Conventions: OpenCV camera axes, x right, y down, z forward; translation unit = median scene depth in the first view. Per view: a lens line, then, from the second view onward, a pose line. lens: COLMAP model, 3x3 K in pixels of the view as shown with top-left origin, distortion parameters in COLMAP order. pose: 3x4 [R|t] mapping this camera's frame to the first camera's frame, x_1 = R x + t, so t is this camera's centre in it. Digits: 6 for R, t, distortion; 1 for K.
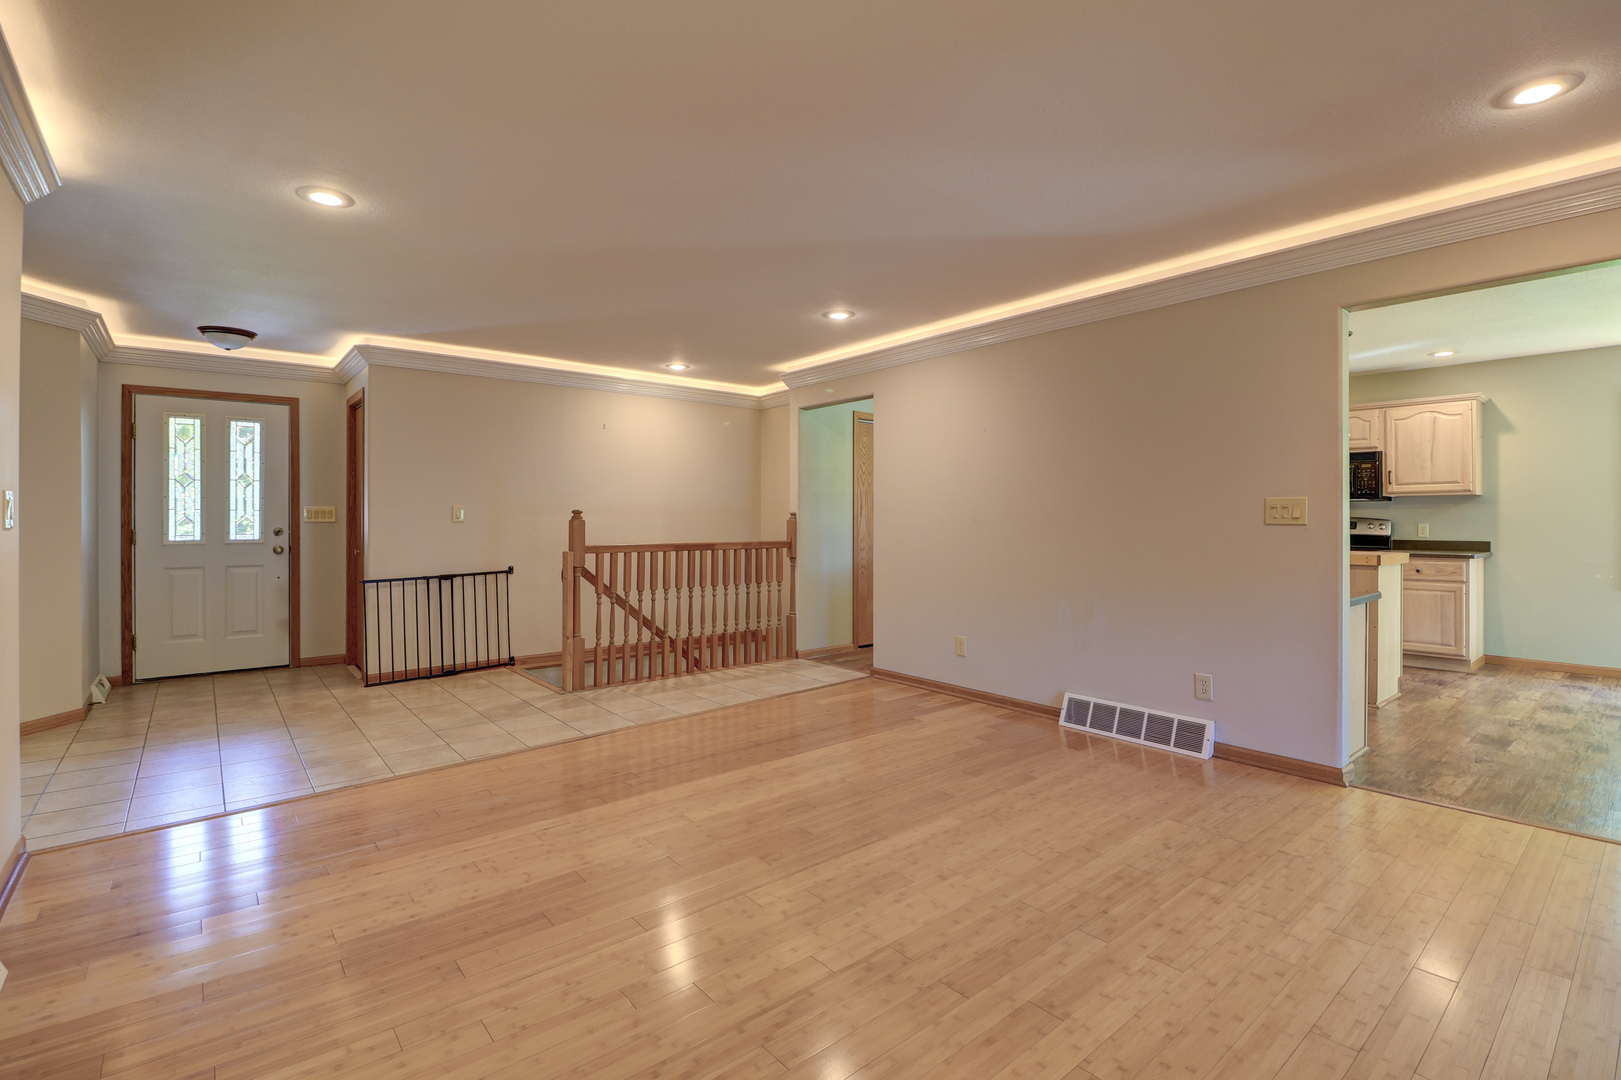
lens RADIAL K [[746.4, 0, 810.8], [0, 746.4, 522.7], [0, 0, 1]] dist [-0.003742, -0.005556]
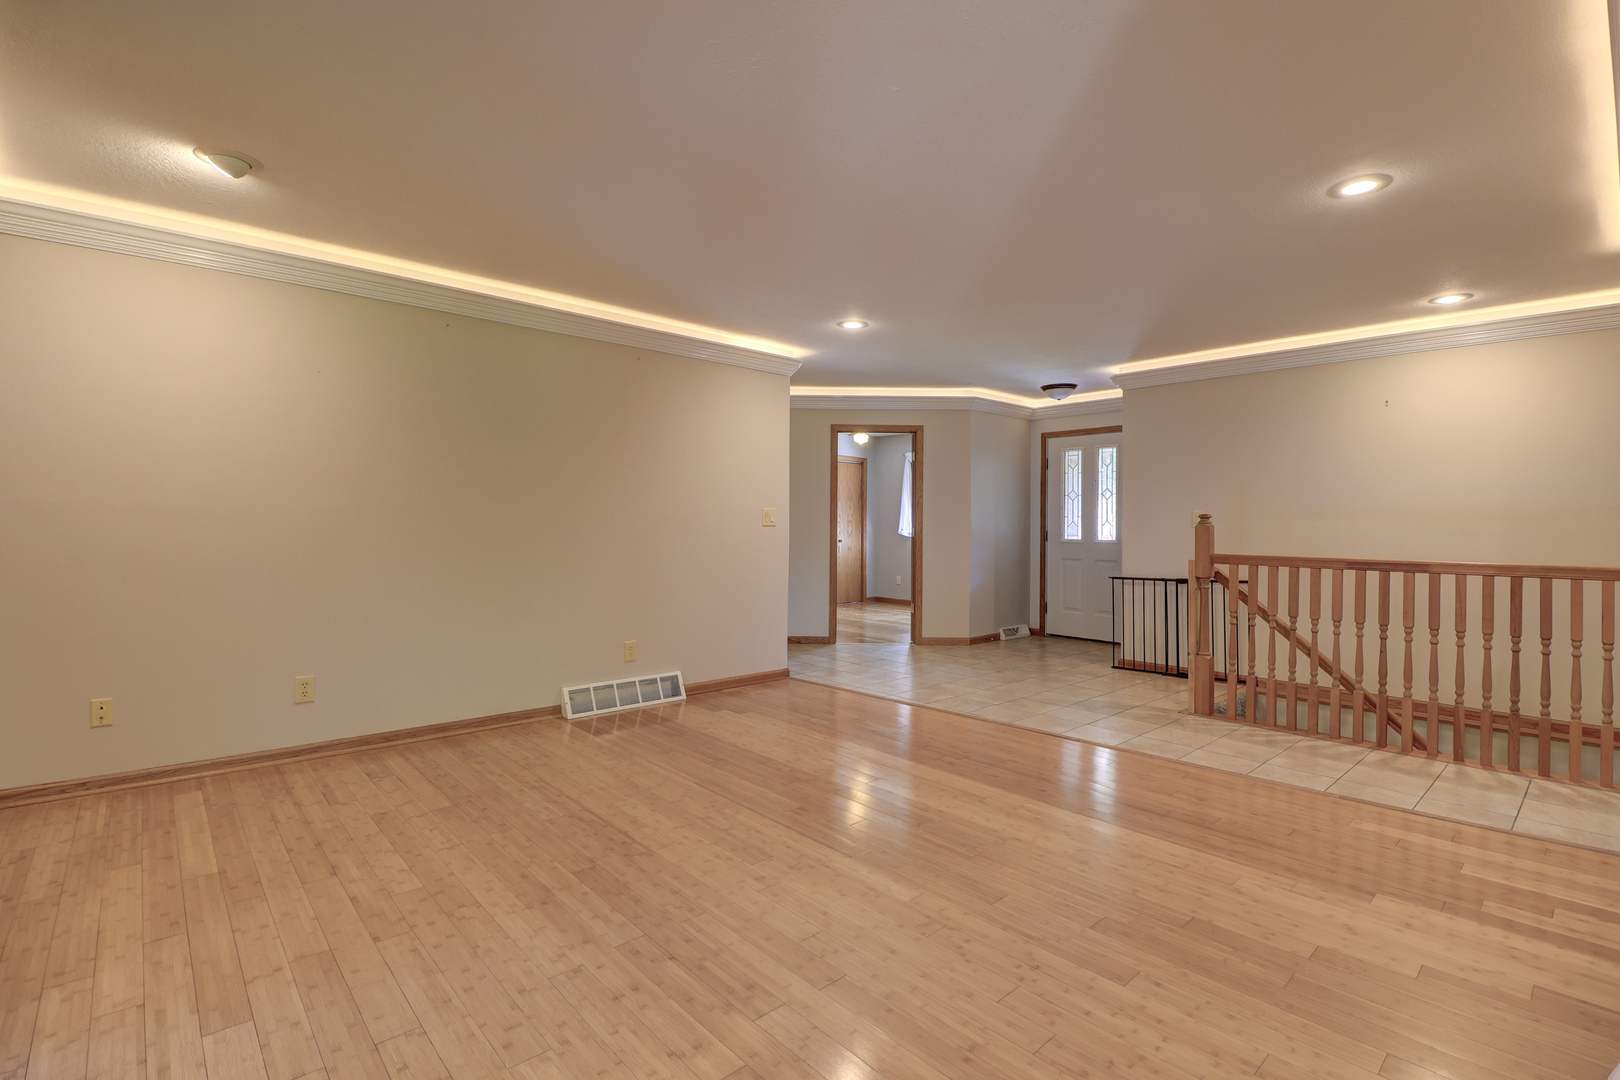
lens RADIAL K [[745.9, 0, 811.3], [0, 745.9, 537.1], [0, 0, 1]] dist [-0.003742, -0.005556]
pose [[0.041753, 0.020034, -0.998927, 0.659763], [-0.014384, 0.999707, 0.019448, -0.000360], [0.999024, 0.013557, 0.042029, 0.577709]]
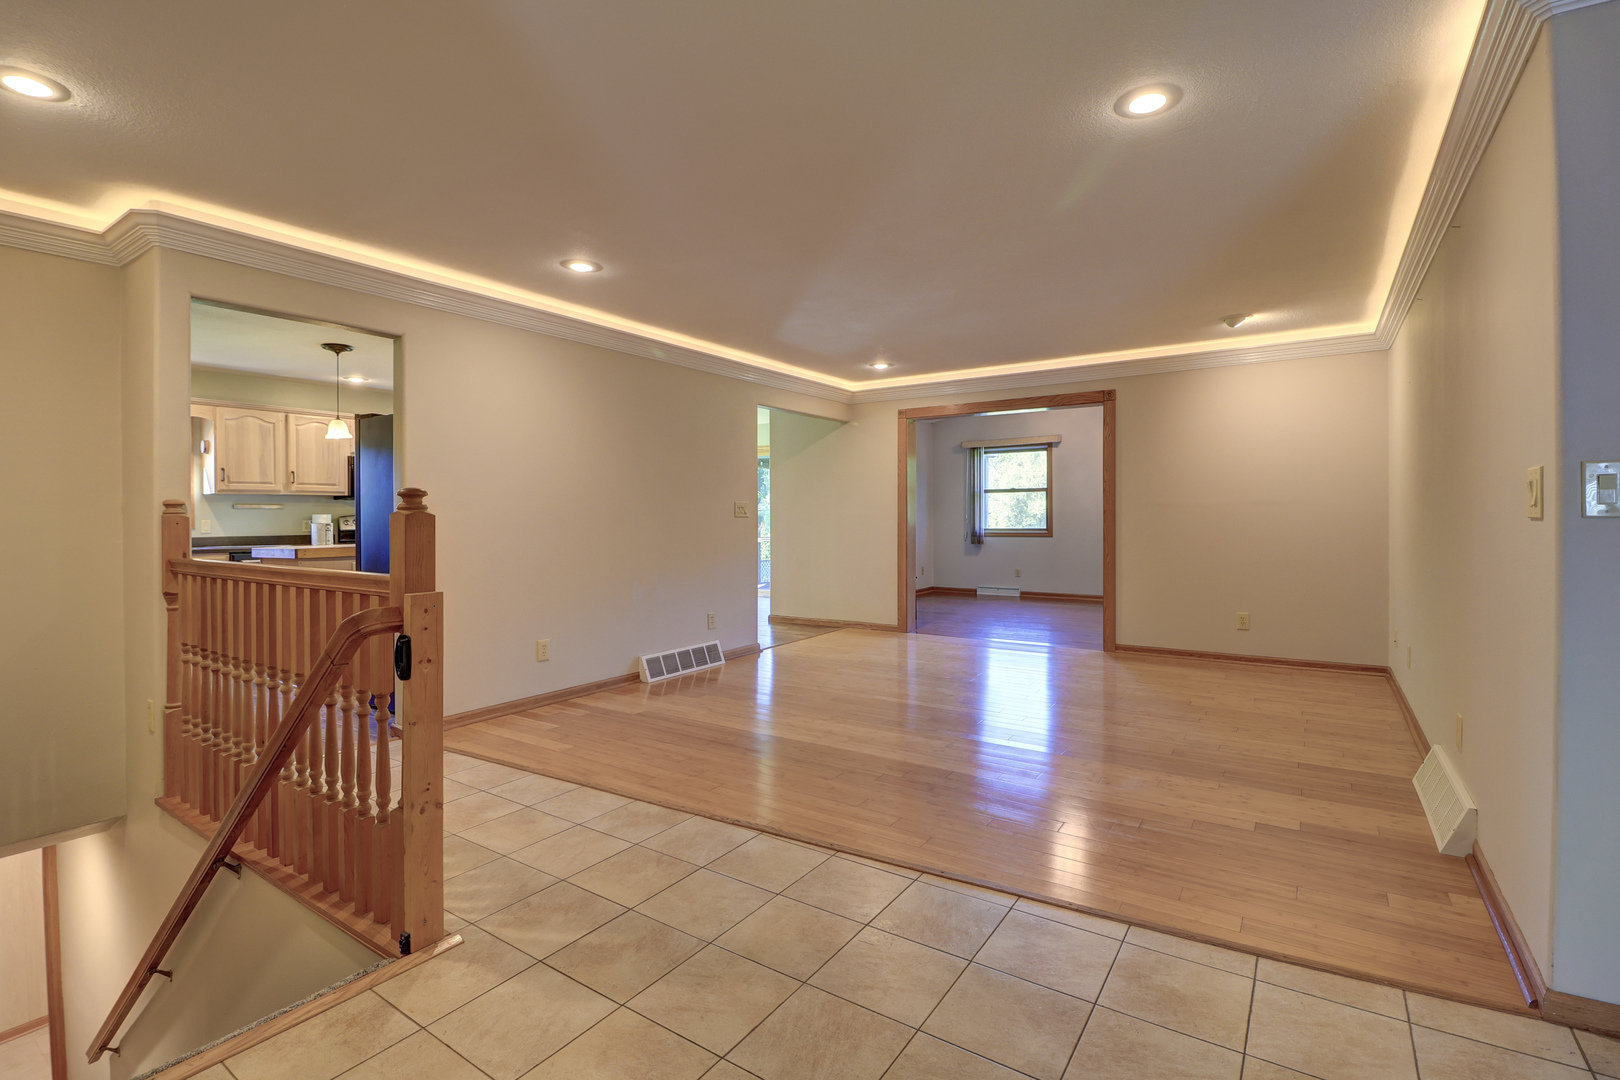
lens RADIAL K [[745.9, 0, 817.8], [0, 745.9, 511.1], [0, 0, 1]] dist [-0.003742, -0.005556]
pose [[-0.294512, 0.007482, 0.955619, -0.898015], [0.009383, 0.999944, -0.004937, 0.000245], [-0.955602, 0.007513, -0.294566, 1.077375]]
